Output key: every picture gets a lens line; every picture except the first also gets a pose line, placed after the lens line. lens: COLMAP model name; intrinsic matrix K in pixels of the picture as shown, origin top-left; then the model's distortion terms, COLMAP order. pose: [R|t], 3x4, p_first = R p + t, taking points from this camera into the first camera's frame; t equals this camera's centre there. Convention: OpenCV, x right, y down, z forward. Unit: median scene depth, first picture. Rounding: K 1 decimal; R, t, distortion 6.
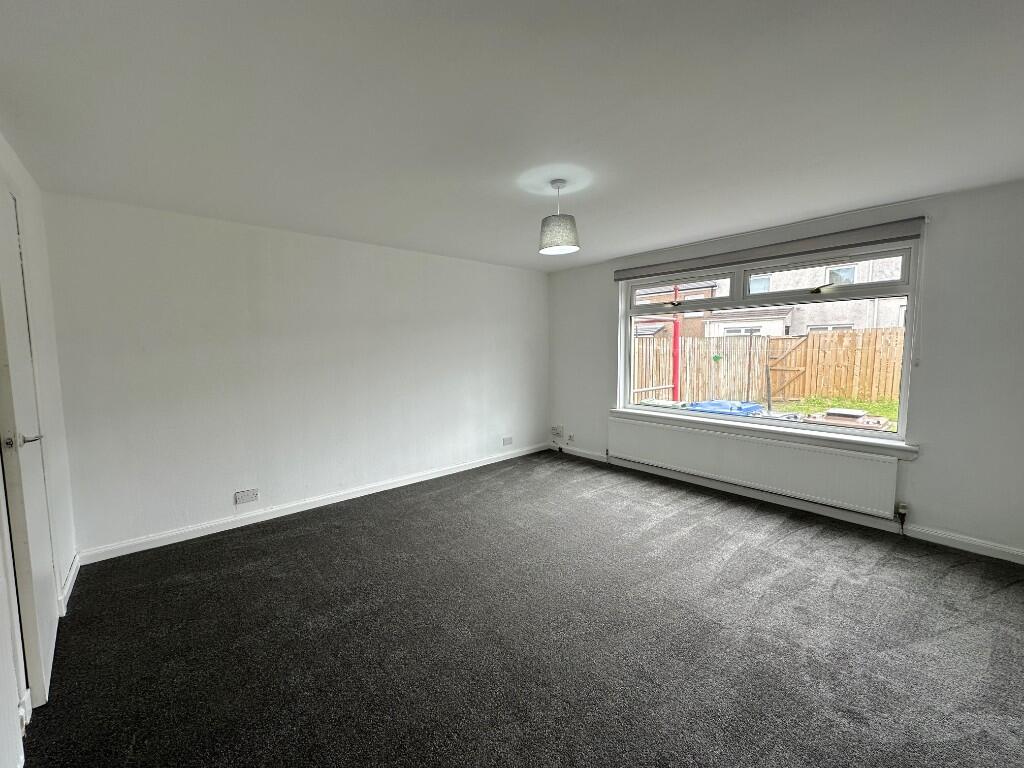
lens RADIAL K [[408.0, 0, 512.0], [0, 408.0, 384.0], [0, 0, 1]] dist [0.001422, 0.000564]
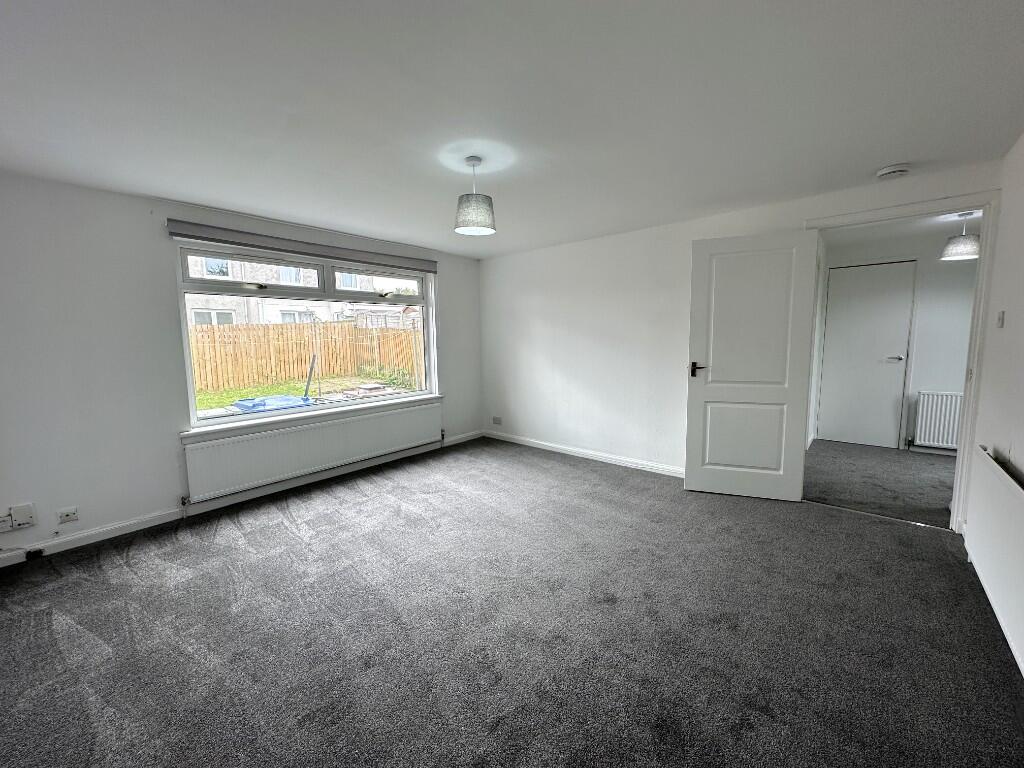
lens RADIAL K [[408.0, 0, 512.0], [0, 408.0, 384.0], [0, 0, 1]] dist [0.001422, 0.000564]
pose [[-0.131703, -0.101762, 0.986052, -0.589416], [0.104016, 0.987807, 0.115836, -0.047204], [-0.985817, 0.117821, -0.119512, 0.709408]]
